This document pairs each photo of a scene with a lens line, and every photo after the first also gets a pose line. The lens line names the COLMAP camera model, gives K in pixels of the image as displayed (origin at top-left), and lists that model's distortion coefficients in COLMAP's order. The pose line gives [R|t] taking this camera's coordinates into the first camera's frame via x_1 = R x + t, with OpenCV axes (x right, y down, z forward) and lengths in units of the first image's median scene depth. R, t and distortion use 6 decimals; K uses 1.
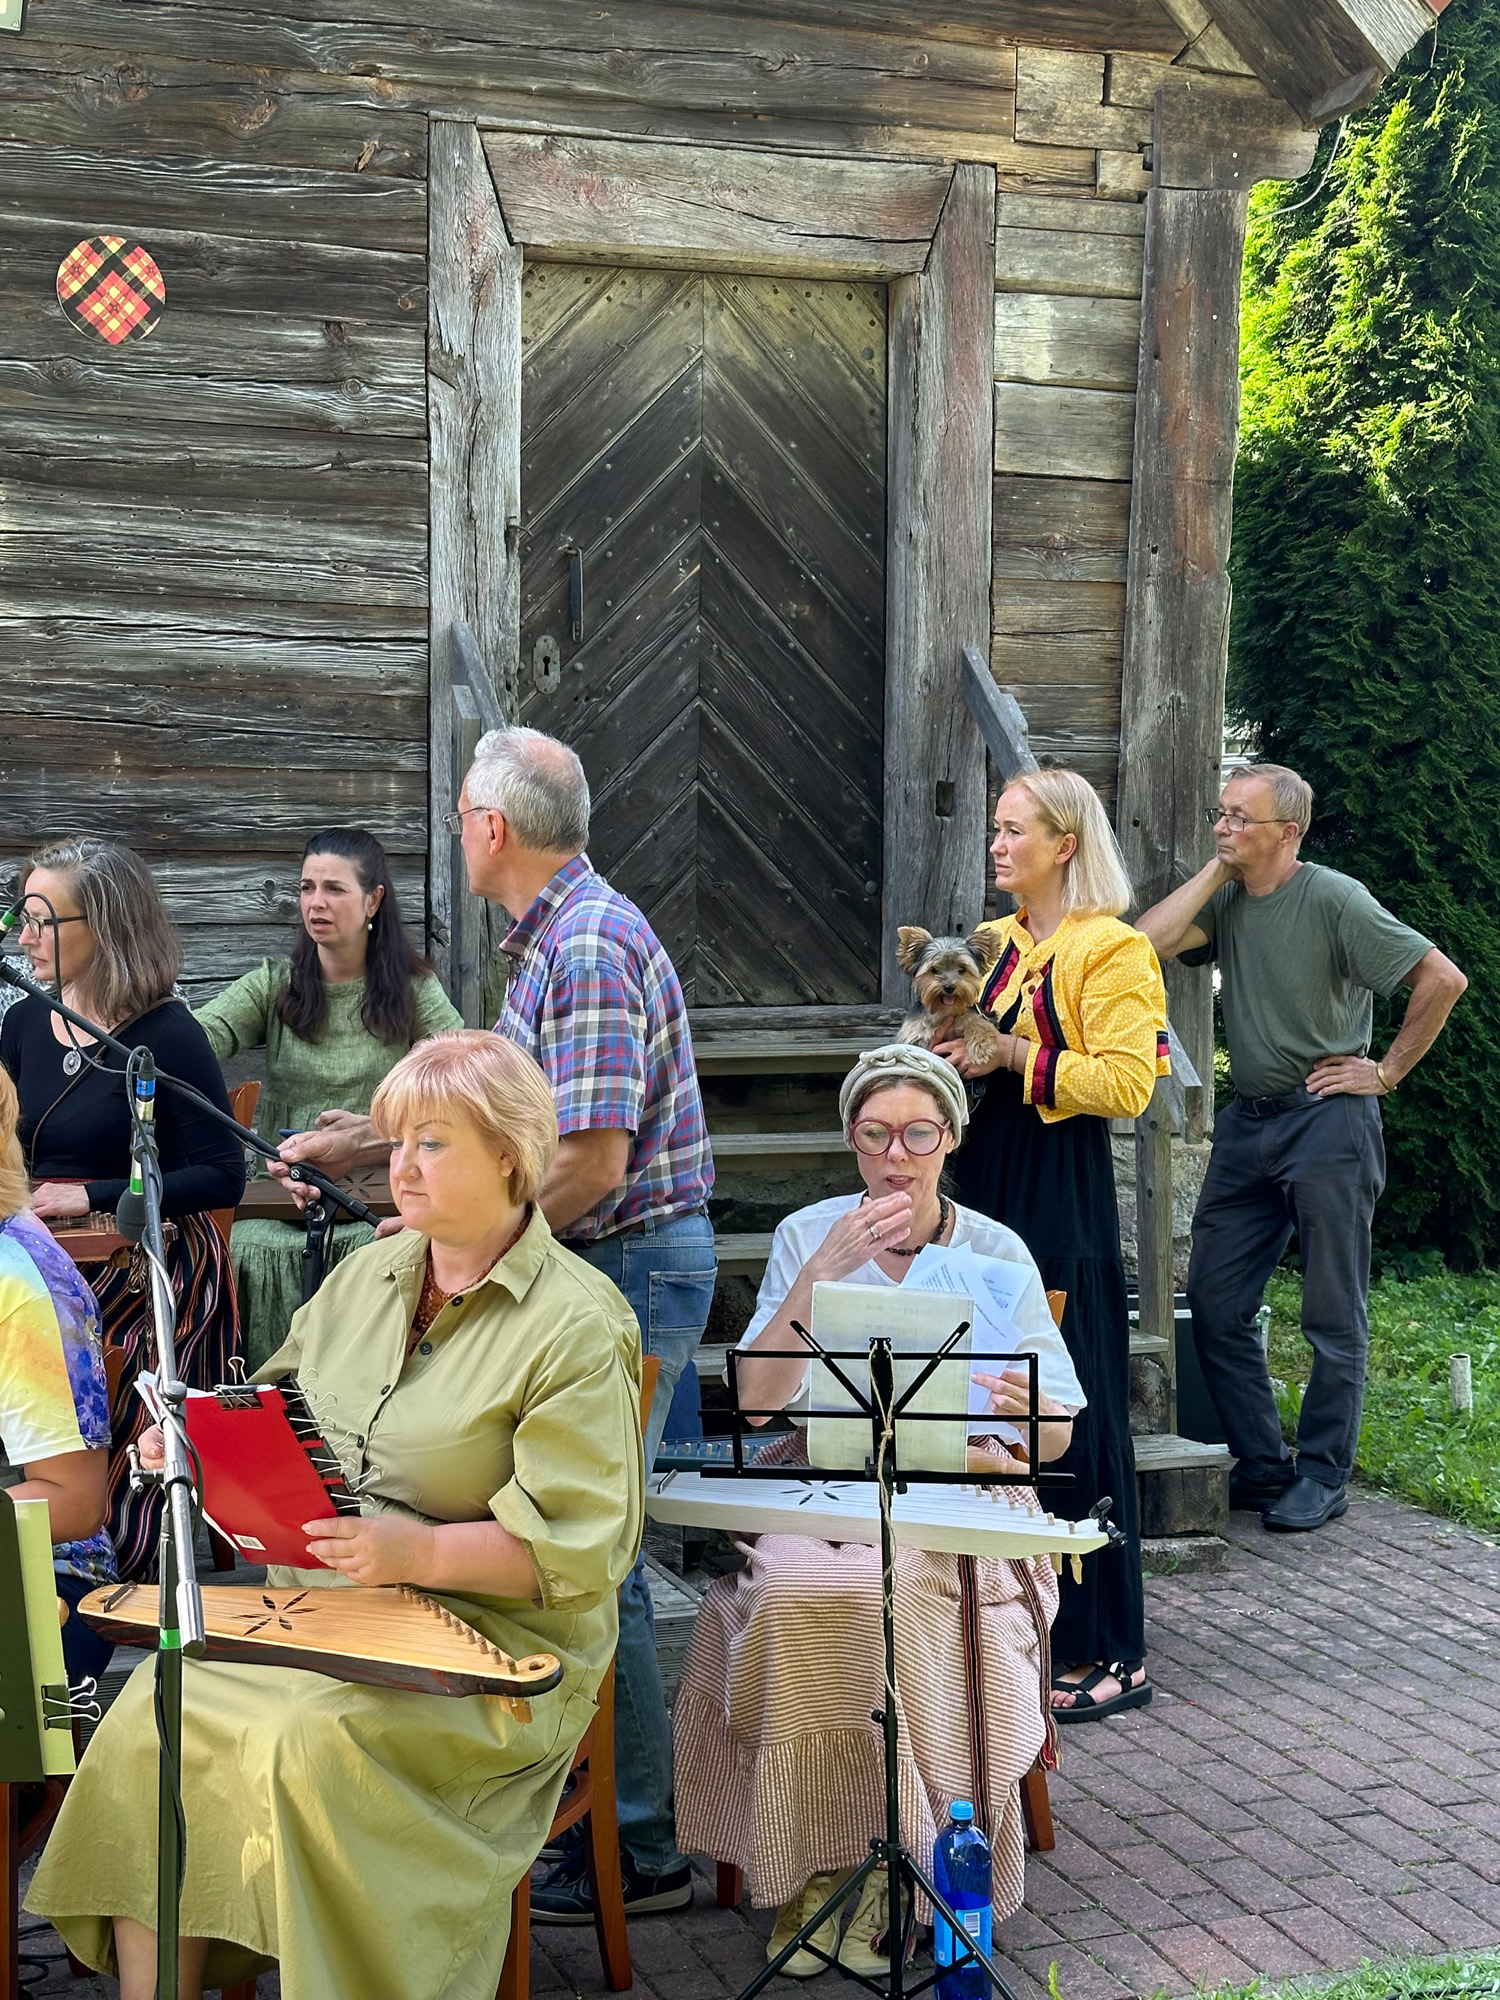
lens RADIAL K [[2985.0, 0, 750.0], [0, 2985.0, 1000.0], [0, 0, 1]] dist [0.267510, -0.595128]
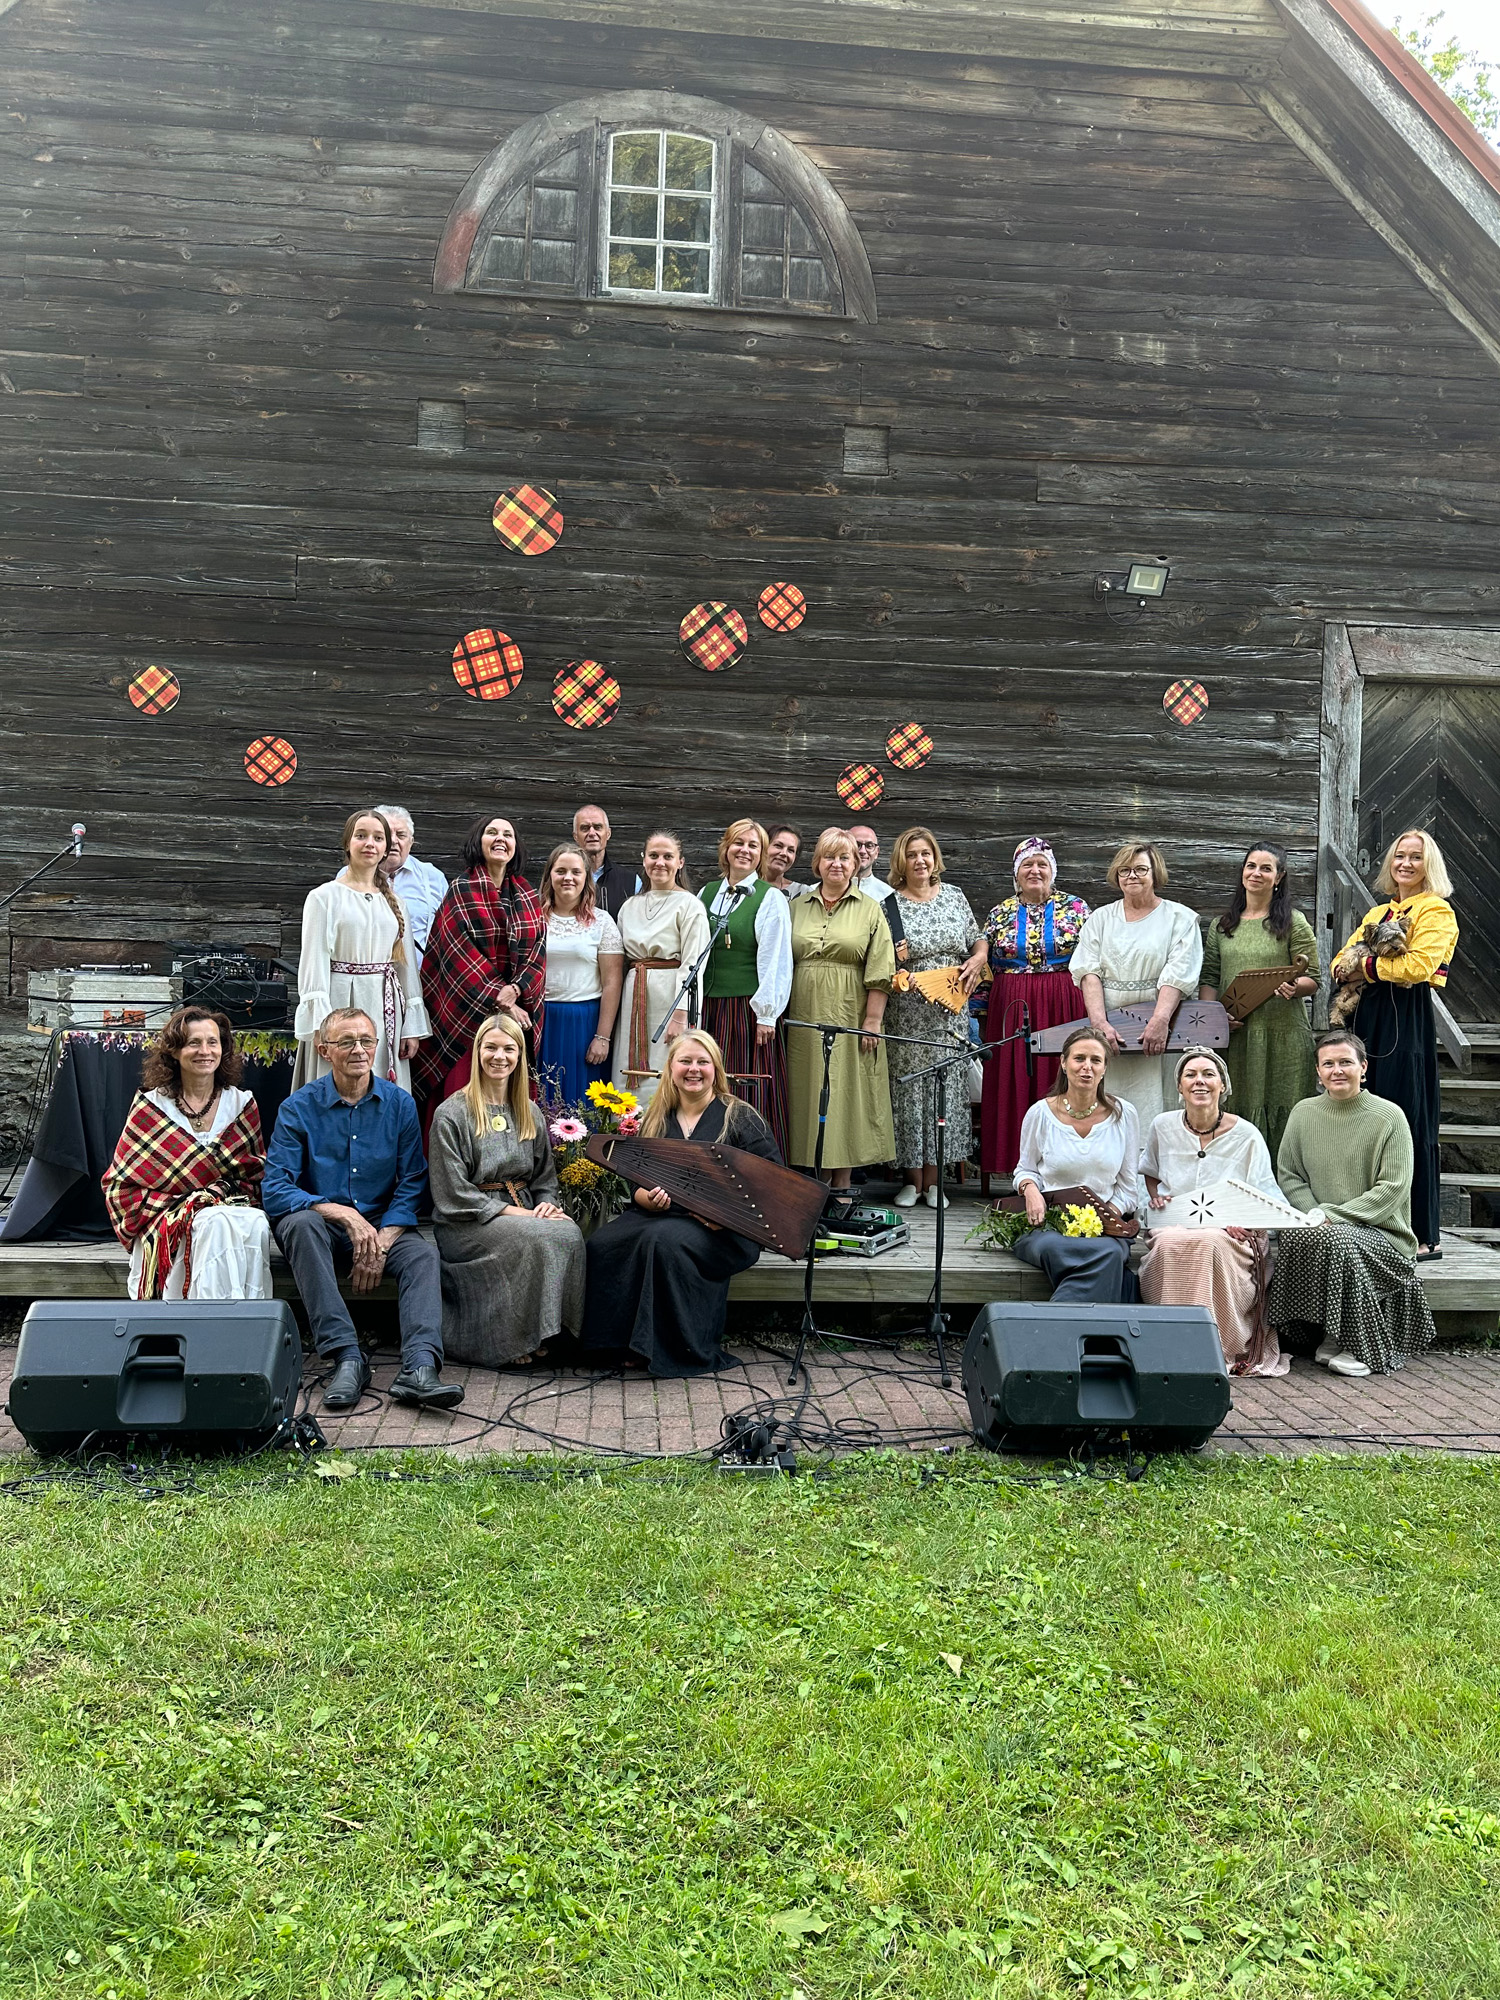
lens RADIAL K [[1484.4, 0, 737.6], [0, 1484.4, 1000.8], [0, 0, 1]] dist [0.055779, -0.088321]
pose [[0.964502, 0.023488, -0.263030, -0.219774], [-0.033854, 0.998816, -0.034947, 0.042474], [0.261898, 0.042611, 0.964155, -0.165603]]
